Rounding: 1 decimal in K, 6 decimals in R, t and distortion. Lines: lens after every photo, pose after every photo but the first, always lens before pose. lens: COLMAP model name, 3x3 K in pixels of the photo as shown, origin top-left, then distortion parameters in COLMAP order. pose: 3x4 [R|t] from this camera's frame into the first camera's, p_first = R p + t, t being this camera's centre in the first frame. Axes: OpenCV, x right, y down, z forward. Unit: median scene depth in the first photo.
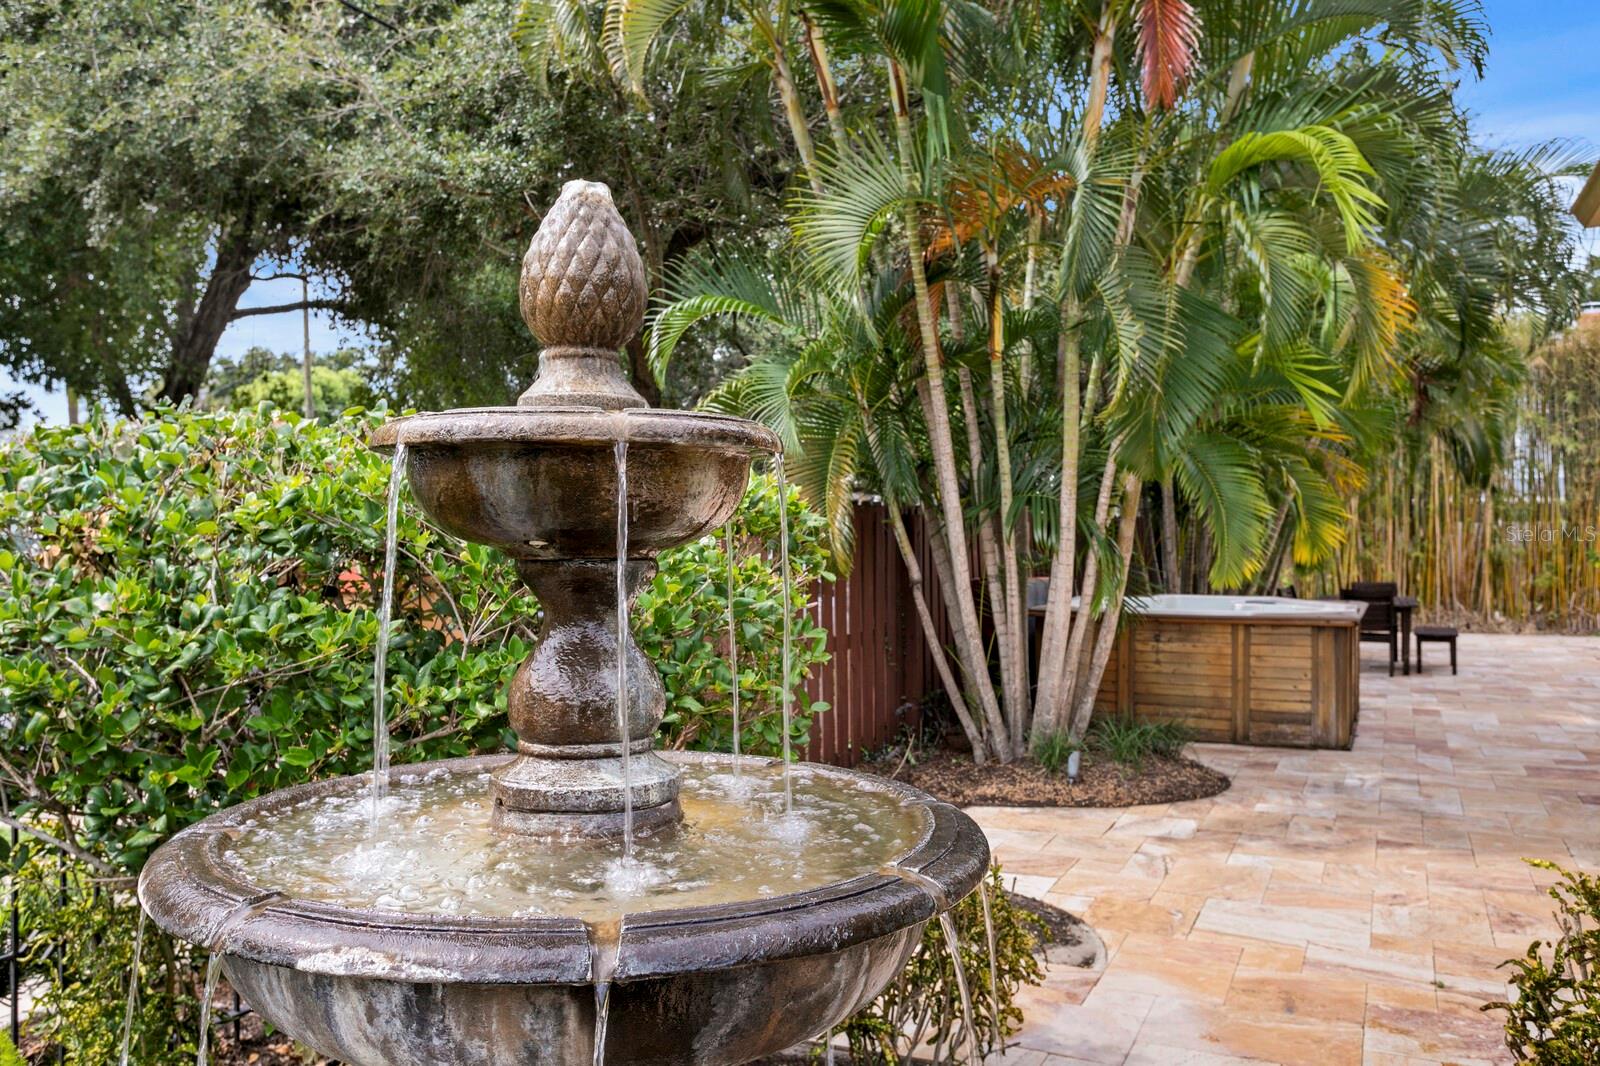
lens RADIAL K [[1305.4, 0, 792.7], [0, 1305.4, 534.9], [0, 0, 1]] dist [0.046823, -0.001332]
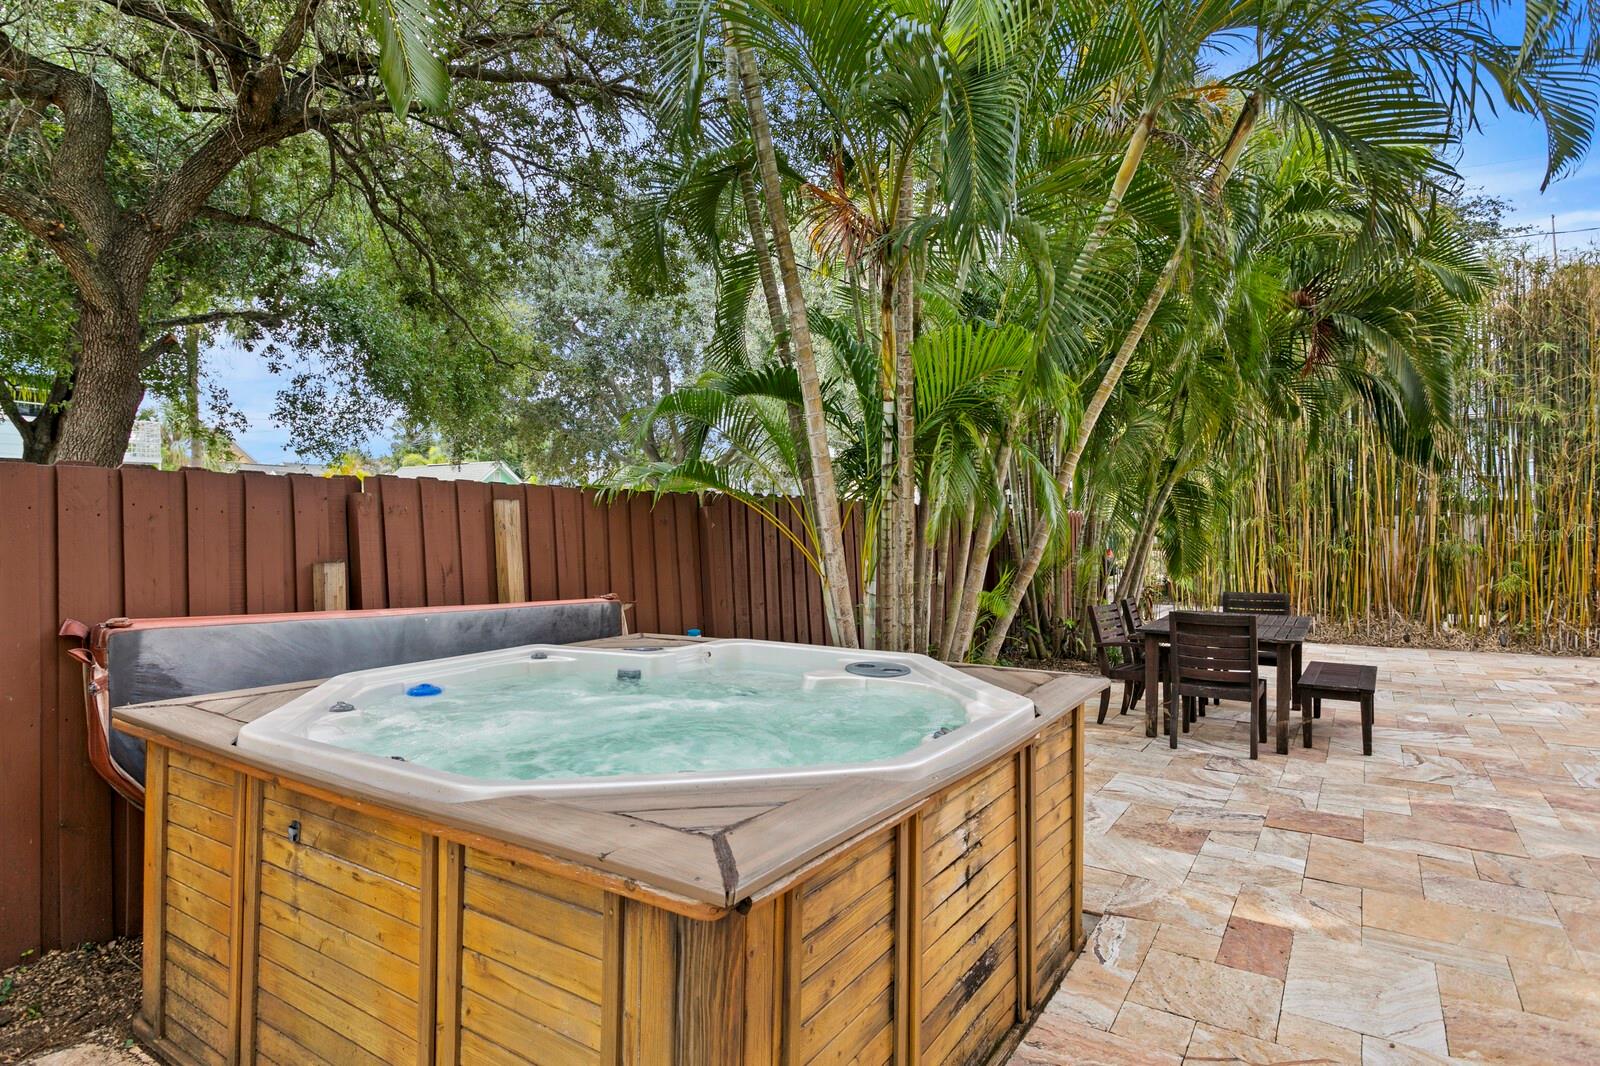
lens RADIAL K [[859.9, 0, 790.6], [0, 859.9, 524.9], [0, 0, 1]] dist [0.008944, 0.000946]
pose [[0.987236, -0.001874, -0.159252, 0.259819], [0.000505, 0.999963, -0.008638, 0.002819], [0.159263, 0.008447, 0.987200, 0.485033]]
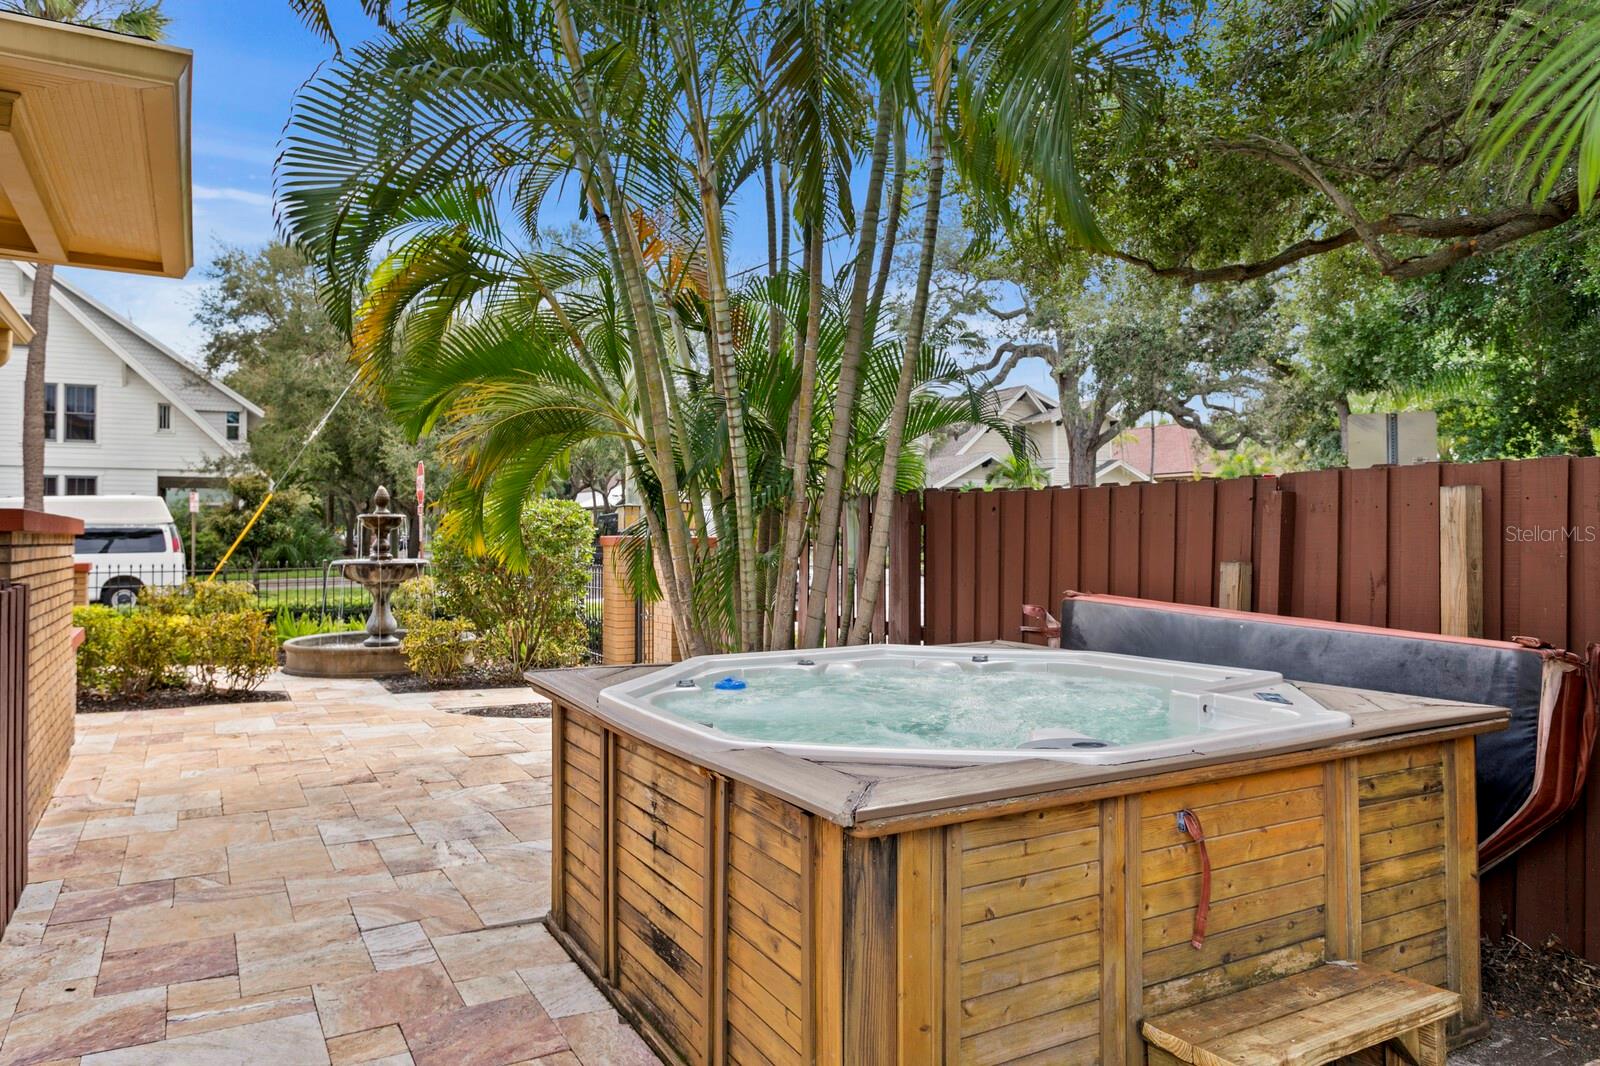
lens RADIAL K [[1090.7, 0, 799.2], [0, 1090.7, 536.0], [0, 0, 1]] dist [-0.024217, -0.003140]
pose [[-0.590373, 0.001501, -0.807129, 0.405976], [-0.001869, 0.999993, 0.003226, 0.002743], [0.807129, 0.003413, -0.590366, 0.758743]]
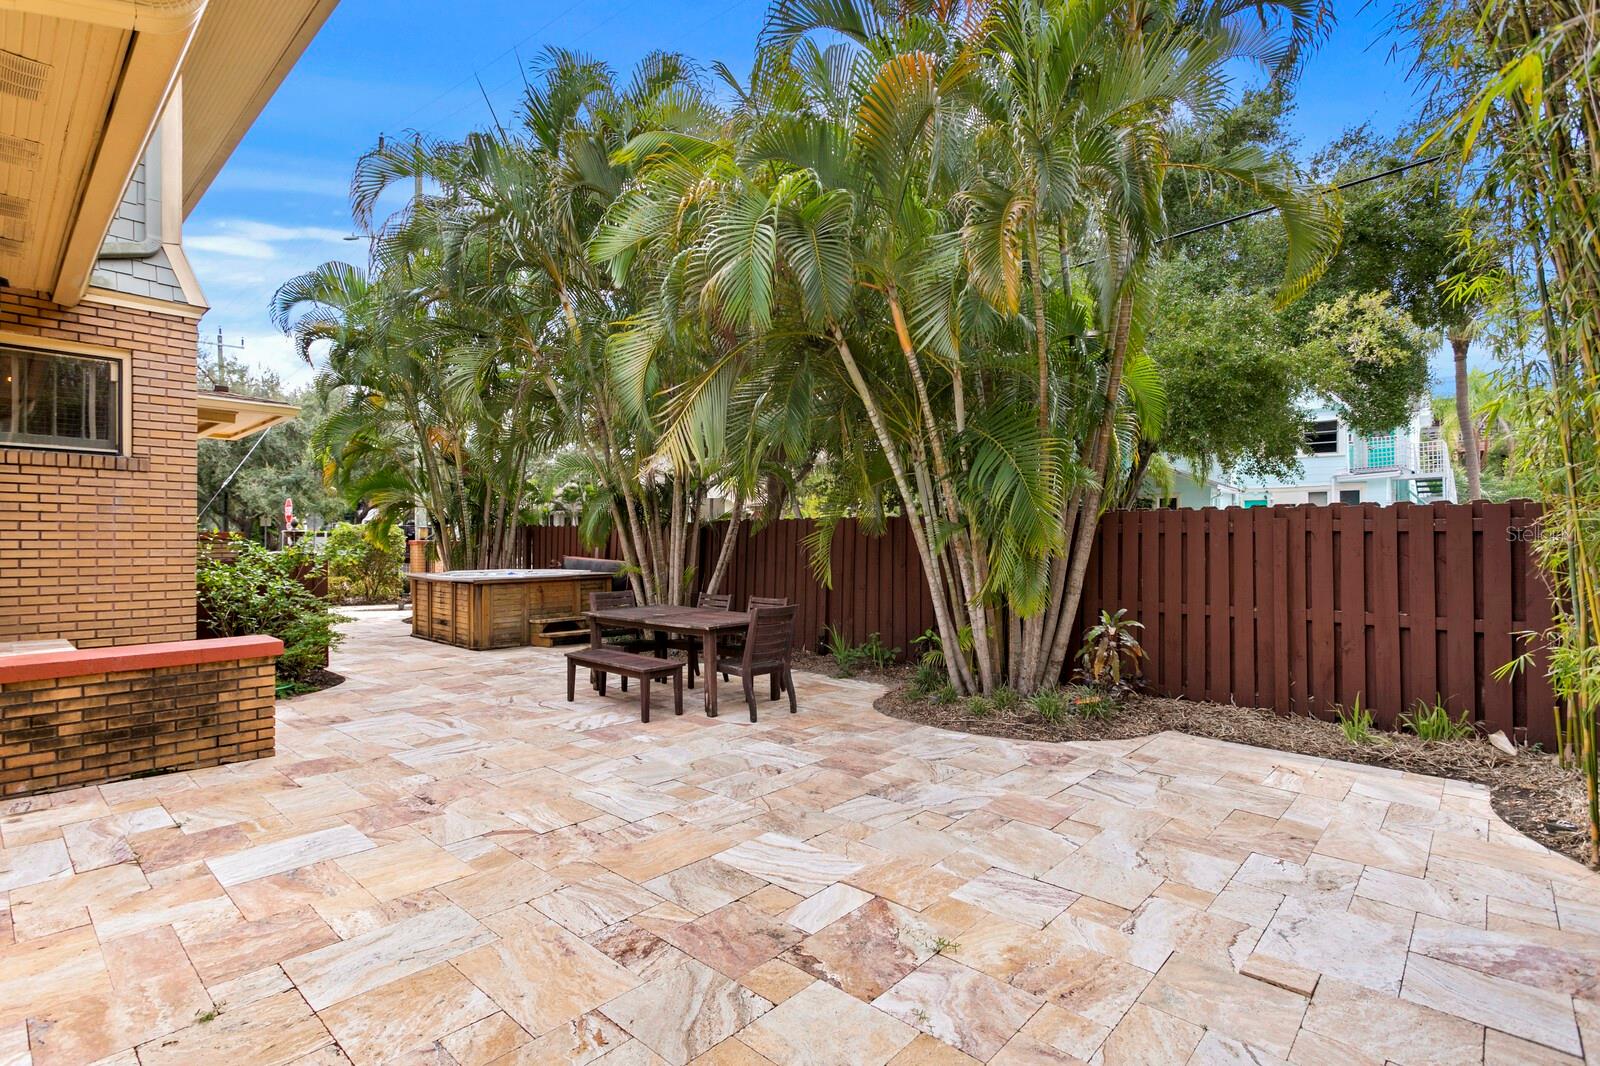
lens RADIAL K [[771.7, 0, 795.2], [0, 771.7, 537.8], [0, 0, 1]] dist [0.007485, 0.001112]
pose [[-0.311267, 0.001657, -0.950321, 0.814673], [0.000679, 0.999999, 0.001521, 0.000154], [0.950322, -0.000172, -0.311268, 1.132447]]
